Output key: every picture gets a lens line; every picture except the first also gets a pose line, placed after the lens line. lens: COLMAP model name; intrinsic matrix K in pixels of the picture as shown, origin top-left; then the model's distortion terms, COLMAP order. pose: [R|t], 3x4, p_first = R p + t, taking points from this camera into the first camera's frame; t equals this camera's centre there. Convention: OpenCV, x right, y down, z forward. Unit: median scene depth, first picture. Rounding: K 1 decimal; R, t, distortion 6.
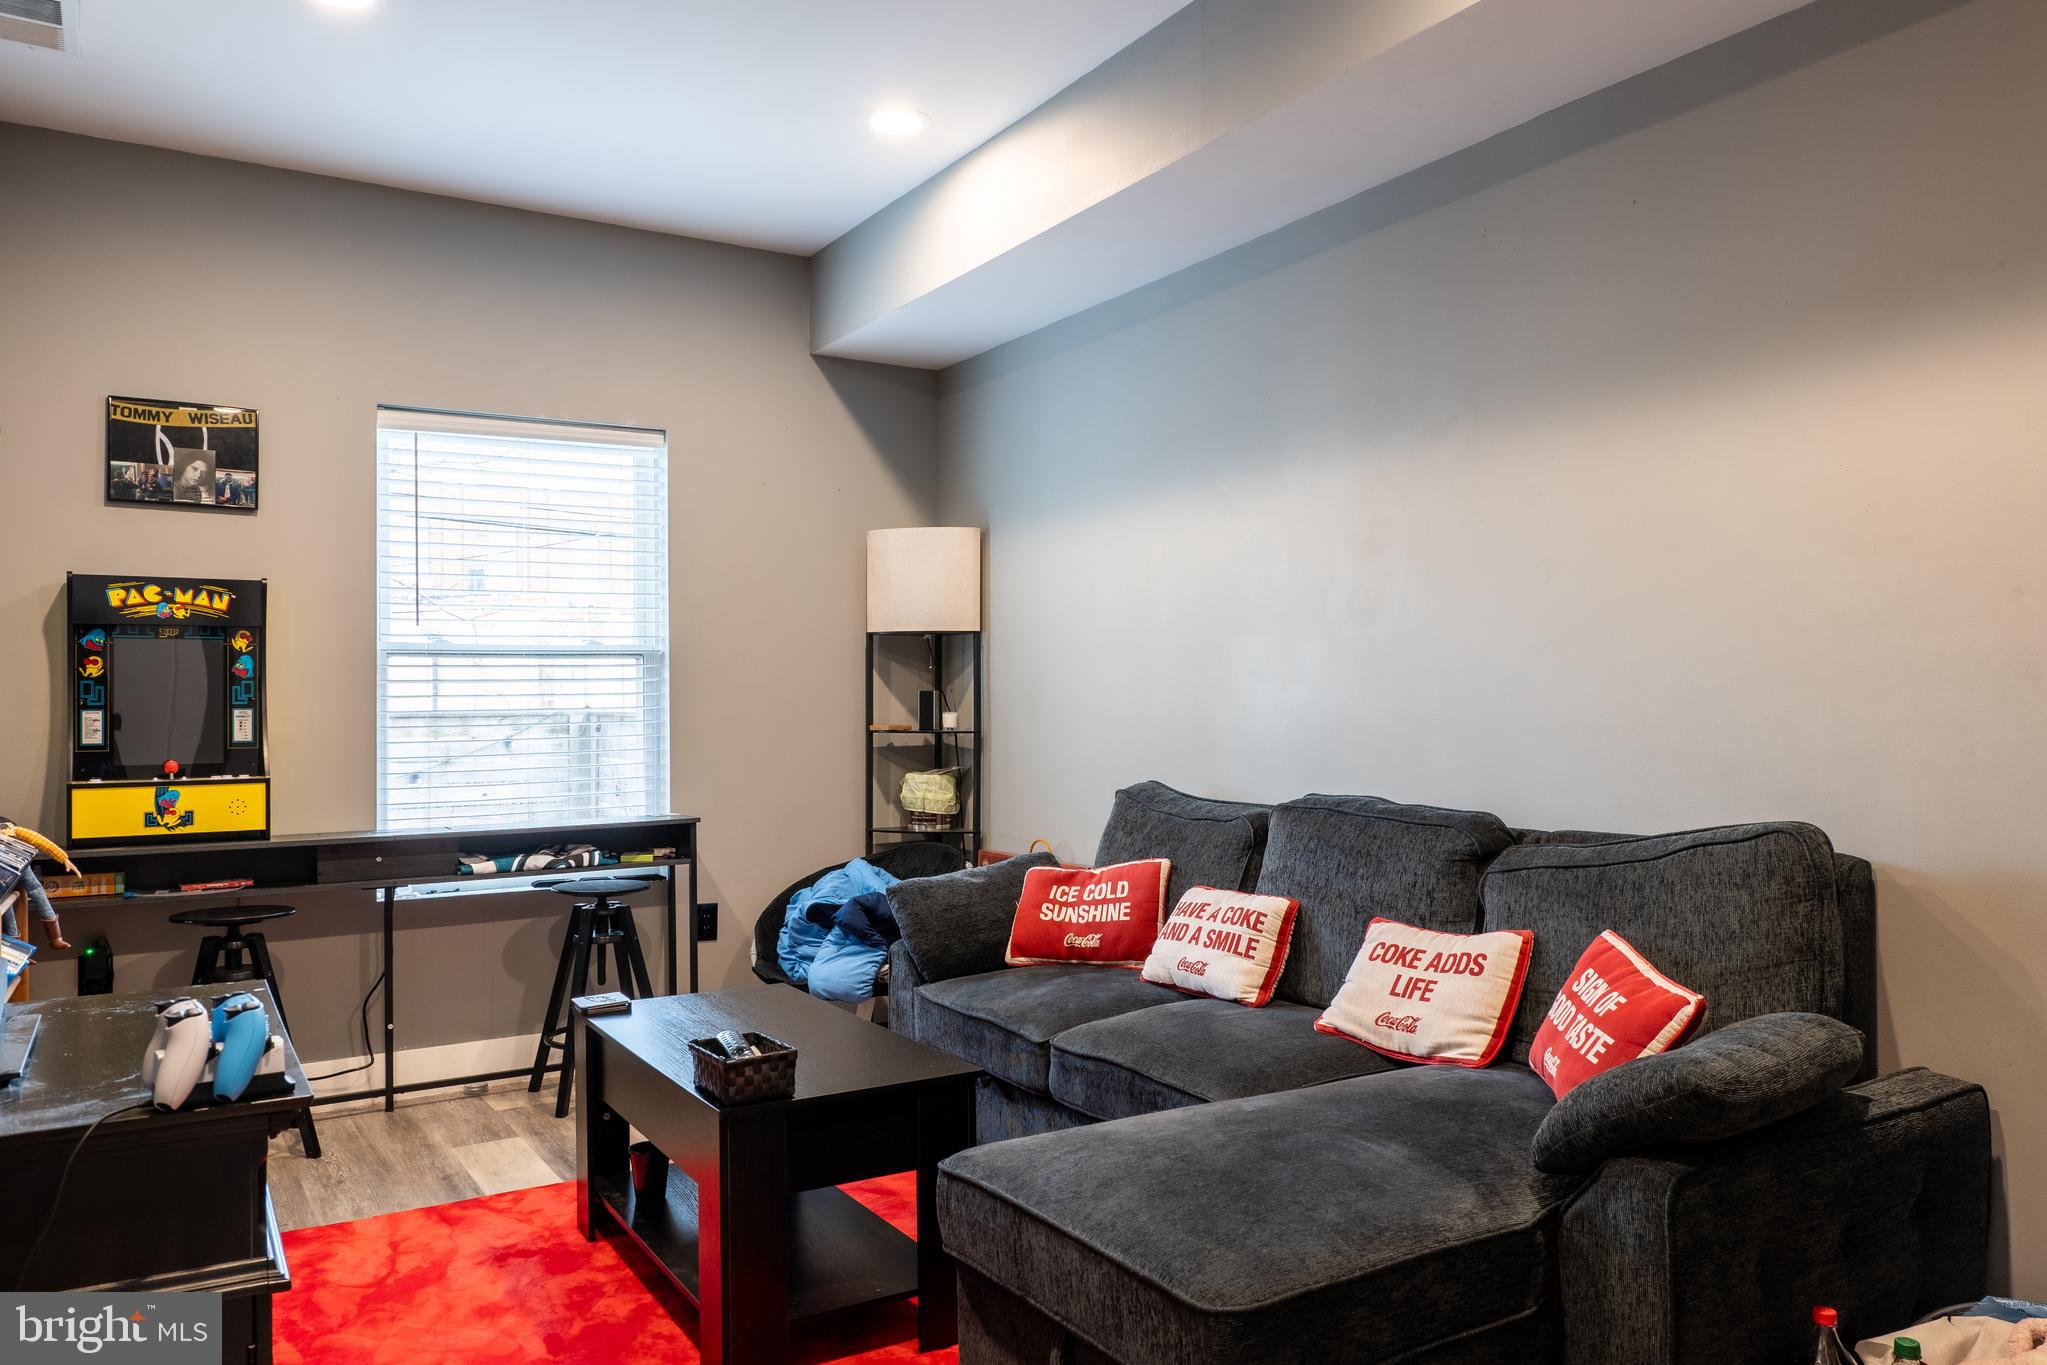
lens RADIAL K [[1462.9, 0, 1022.6], [0, 1462.9, 684.8], [0, 0, 1]] dist [0.003472, 0.001725]
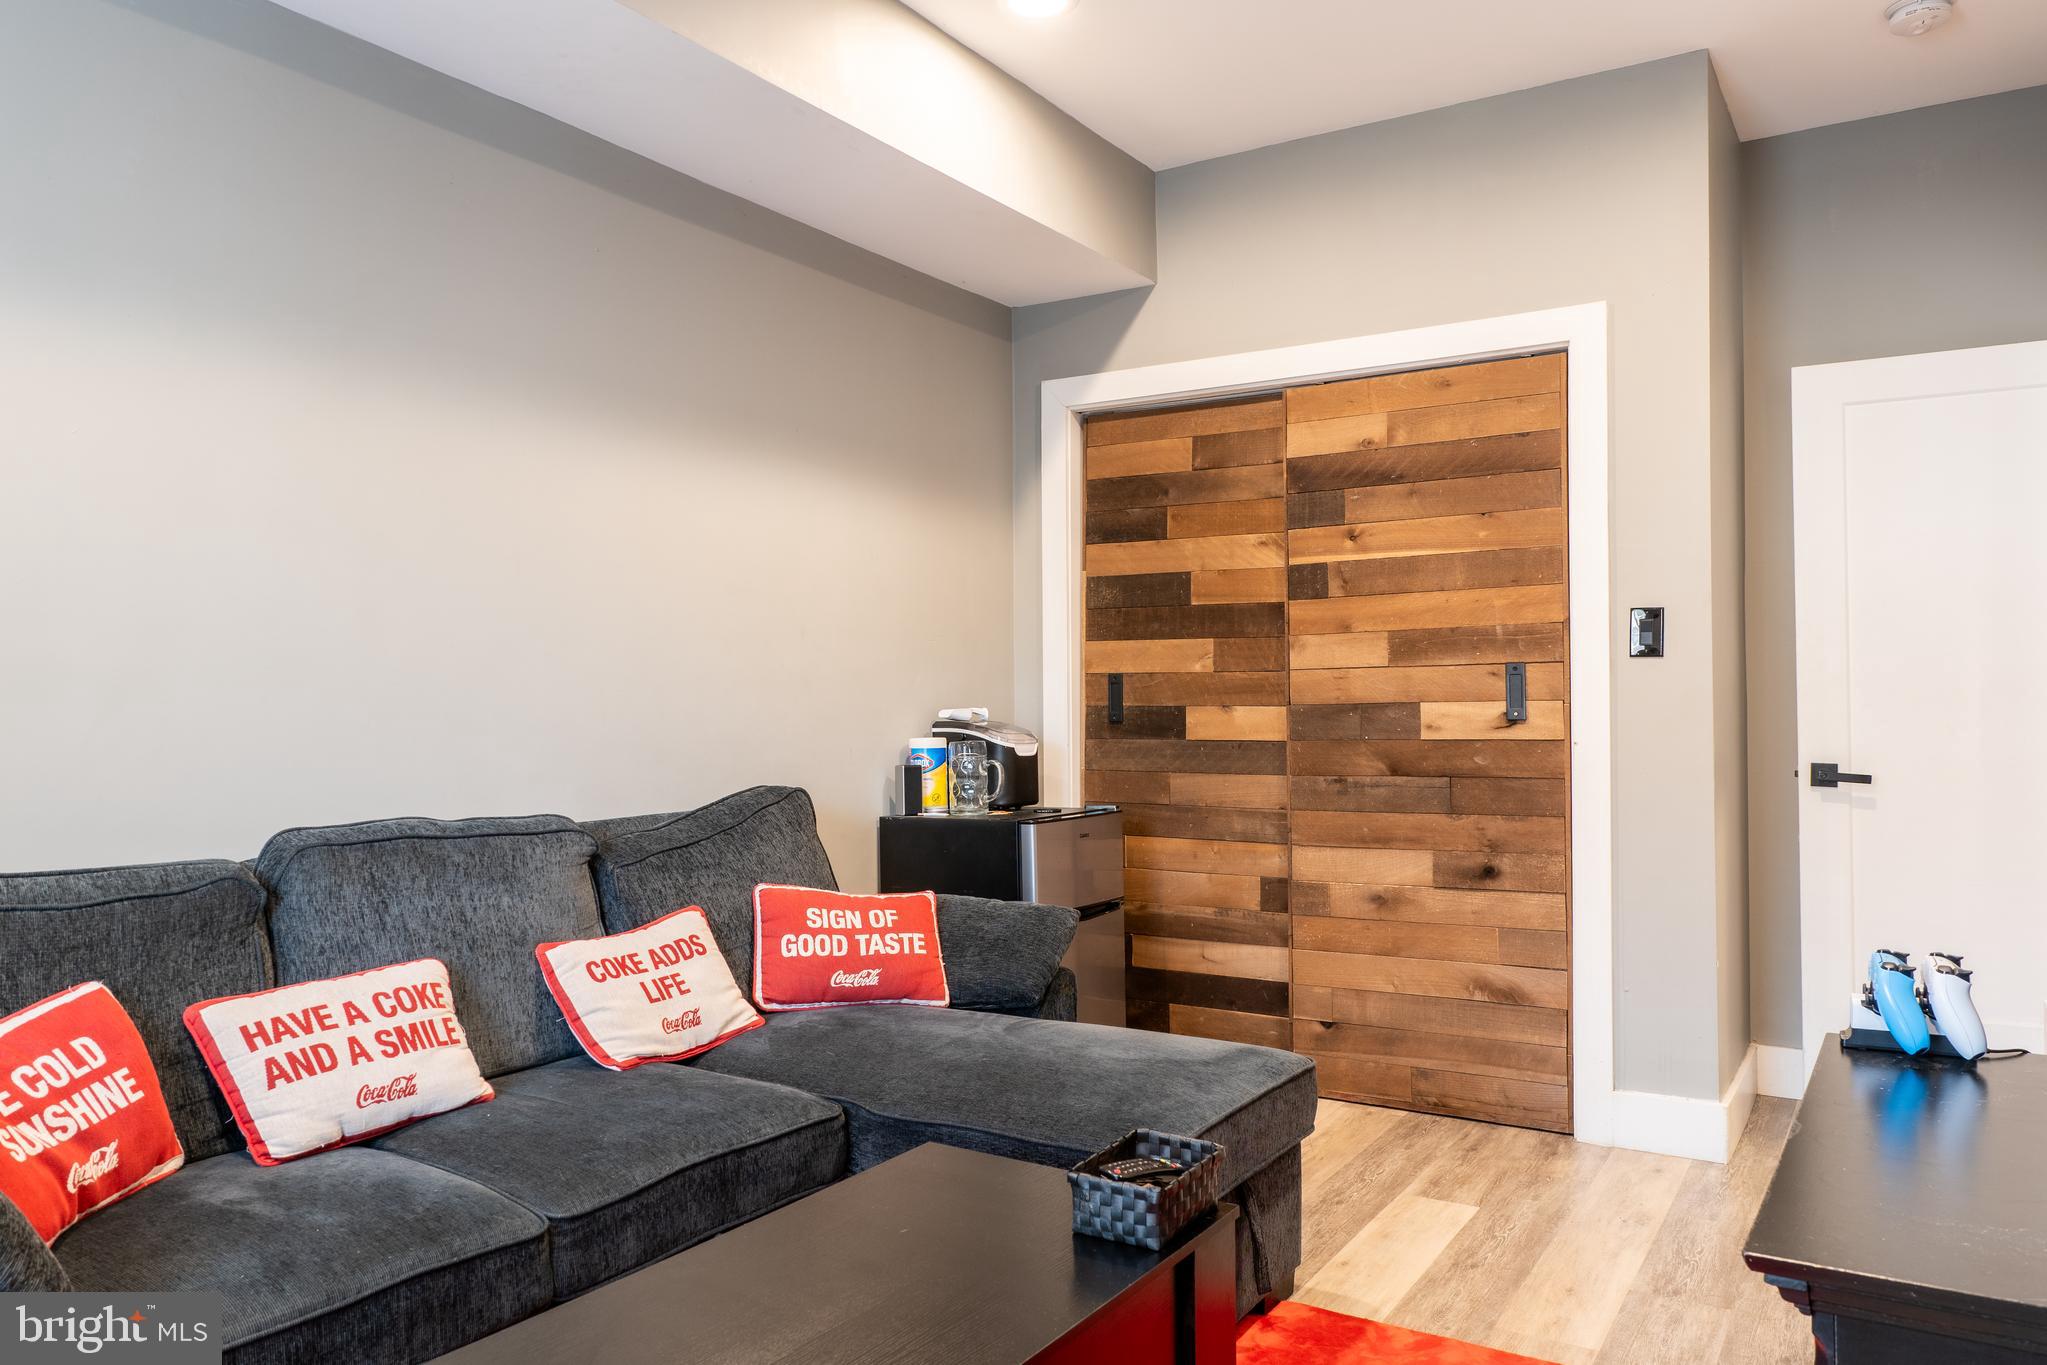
lens RADIAL K [[1462.9, 0, 1021.4], [0, 1462.9, 686.7], [0, 0, 1]] dist [0.003472, 0.001725]
pose [[-0.454619, 0.020530, 0.890450, -0.676702], [-0.002478, 0.999701, -0.024314, 0.025672], [-0.890683, -0.013260, -0.454432, 1.153860]]
